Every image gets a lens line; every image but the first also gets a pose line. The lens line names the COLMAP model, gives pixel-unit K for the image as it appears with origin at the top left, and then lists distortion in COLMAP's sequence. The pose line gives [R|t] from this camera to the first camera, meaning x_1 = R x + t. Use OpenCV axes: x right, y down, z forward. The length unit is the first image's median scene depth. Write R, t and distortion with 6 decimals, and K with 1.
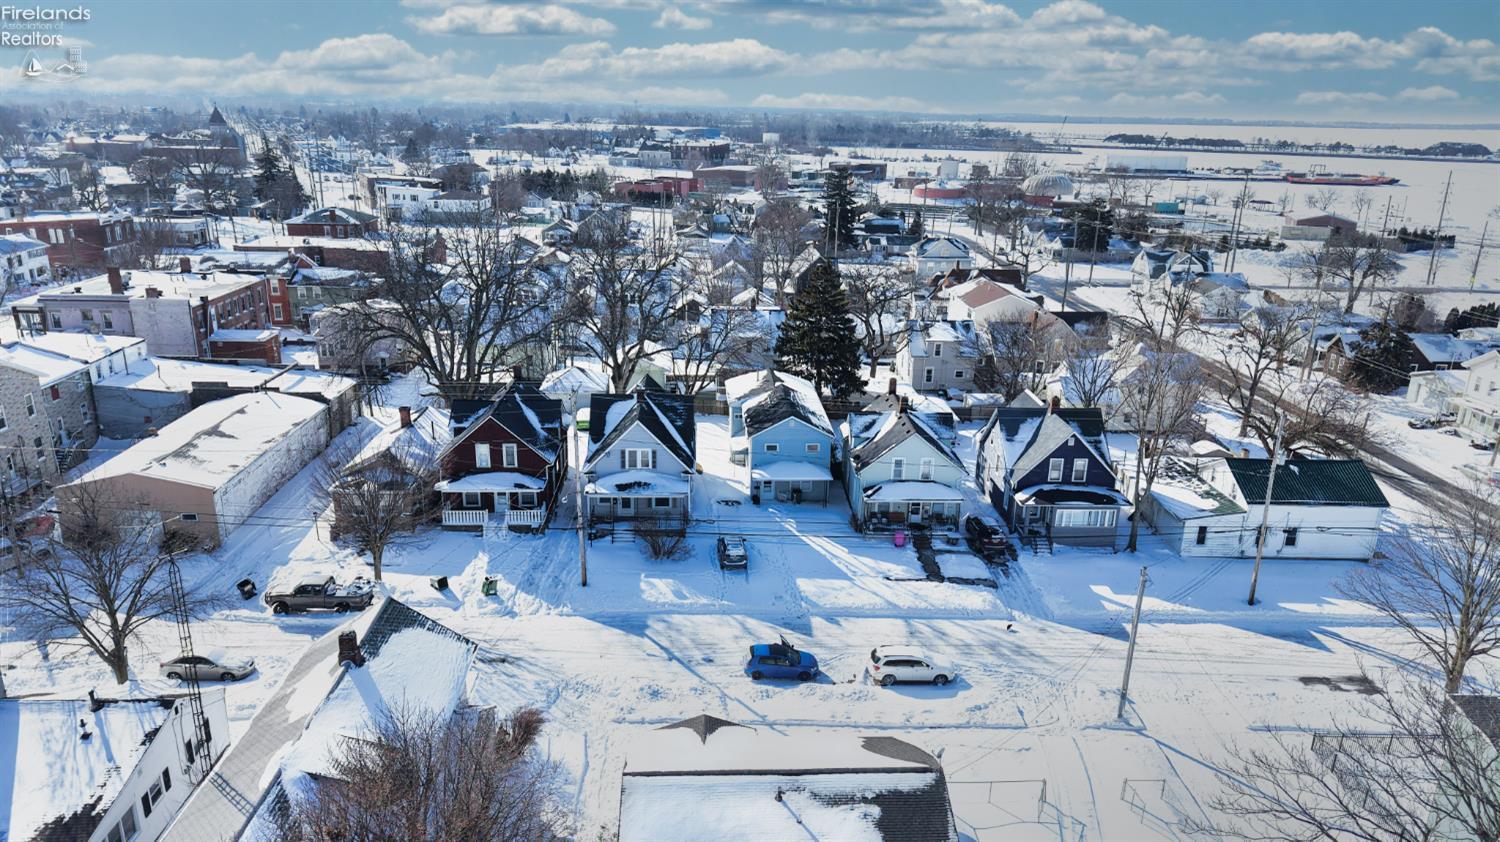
lens RADIAL K [[999.6, 0, 754.7], [0, 999.6, 415.1], [0, 0, 1]] dist [0.030070, -0.035143]
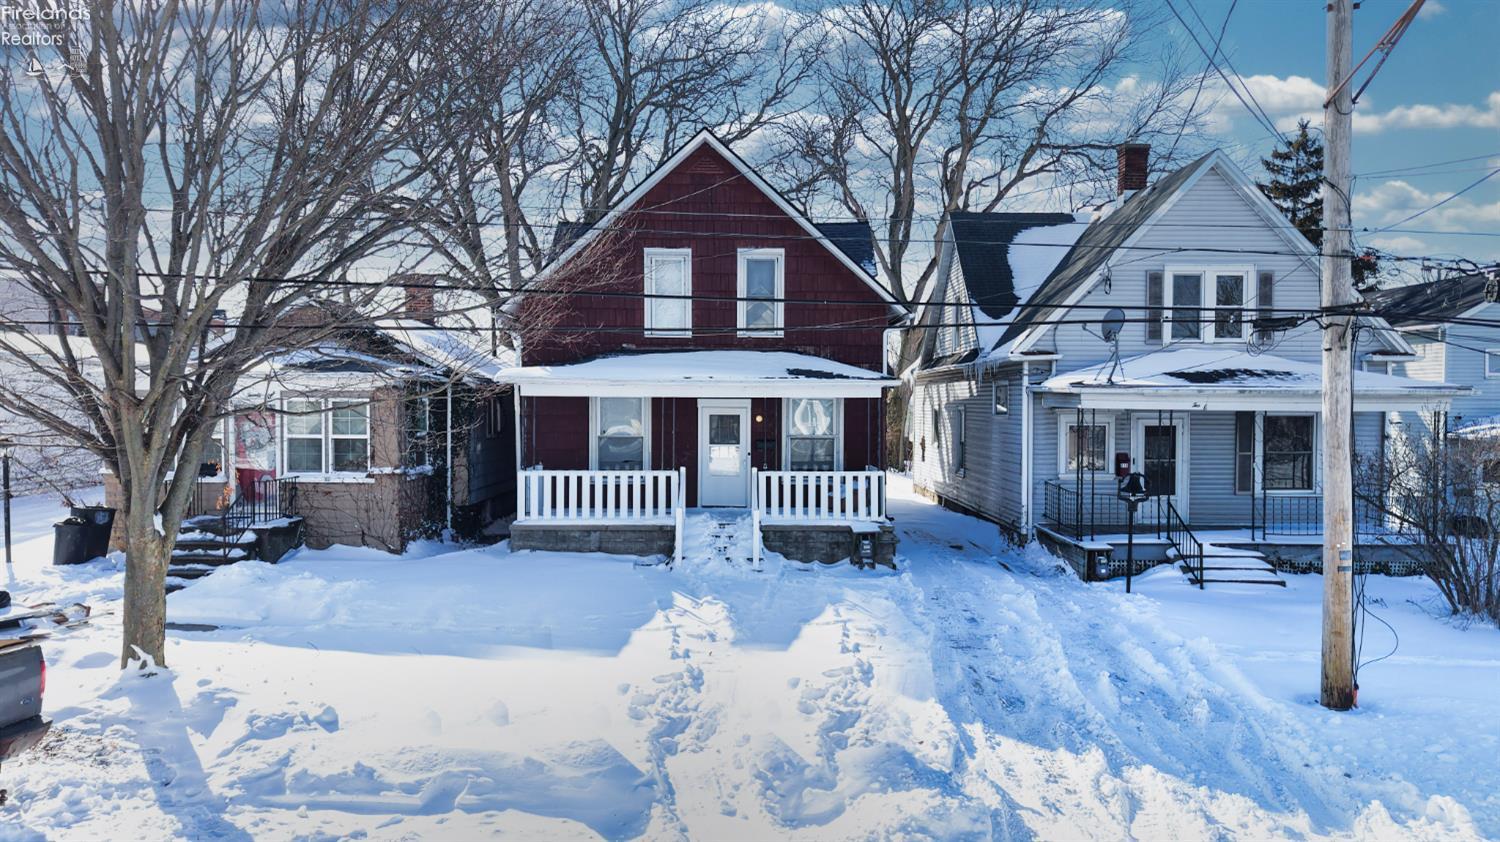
lens RADIAL K [[999.6, 0, 743.1], [0, 999.6, 423.0], [0, 0, 1]] dist [0.030070, -0.035143]
pose [[0.998111, -0.022963, -0.056987, -0.228846], [0.006413, 0.961404, -0.275066, 0.150653], [0.061104, 0.274180, 0.959735, 0.721399]]
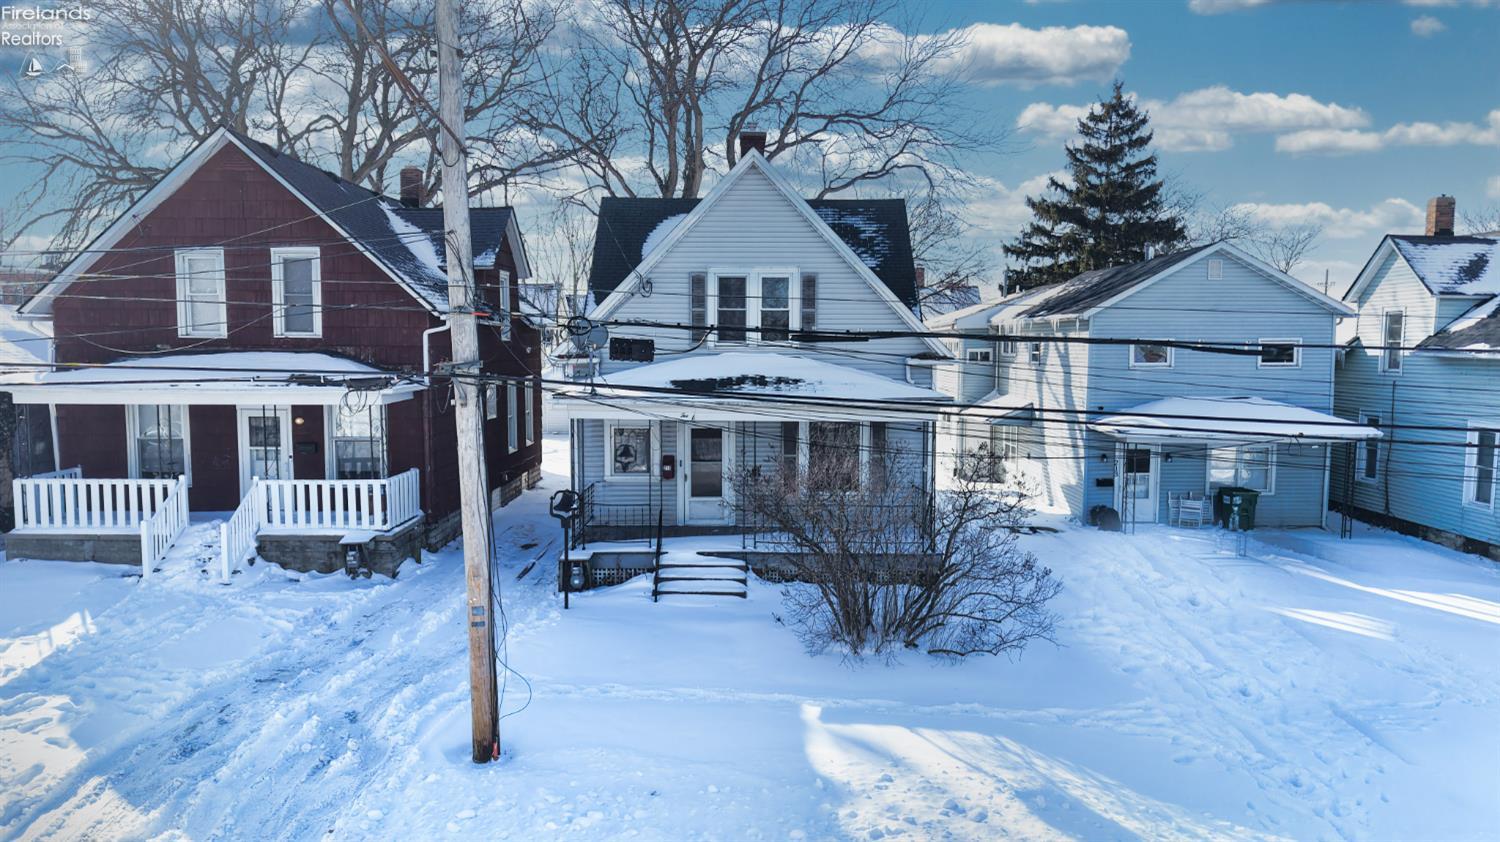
lens RADIAL K [[999.6, 0, 746.5], [0, 999.6, 425.9], [0, 0, 1]] dist [0.030070, -0.035143]
pose [[0.997906, -0.019376, -0.061710, -0.100393], [0.005613, 0.976419, -0.215809, 0.134728], [0.064437, 0.215011, 0.974484, 0.726163]]
